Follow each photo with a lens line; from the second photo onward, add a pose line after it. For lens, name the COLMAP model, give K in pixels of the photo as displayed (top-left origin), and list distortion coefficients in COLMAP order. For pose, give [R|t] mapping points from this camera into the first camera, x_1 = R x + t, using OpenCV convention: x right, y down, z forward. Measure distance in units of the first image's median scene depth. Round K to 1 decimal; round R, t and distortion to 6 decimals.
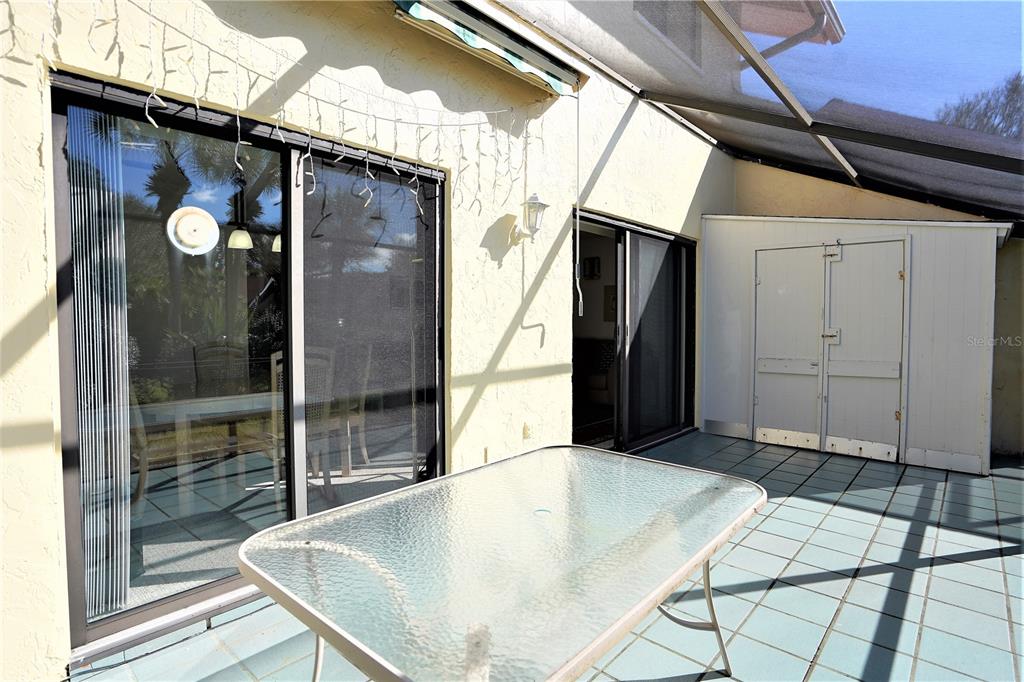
lens RADIAL K [[534.8, 0, 500.2], [0, 534.8, 339.8], [0, 0, 1]] dist [-0.001158, -0.000278]
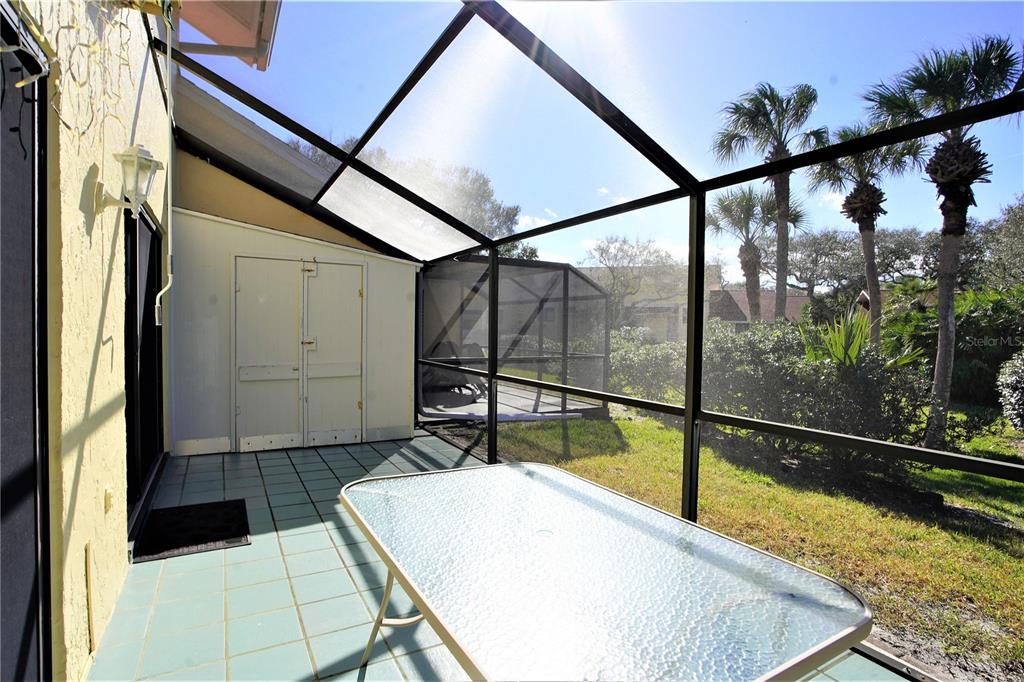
lens RADIAL K [[534.8, 0, 500.2], [0, 534.8, 339.8], [0, 0, 1]] dist [-0.001158, -0.000278]
pose [[0.351547, -0.019030, 0.935977, -0.289069], [0.022850, 0.999670, 0.011742, -0.017180], [-0.935891, 0.017260, 0.351866, 0.233276]]
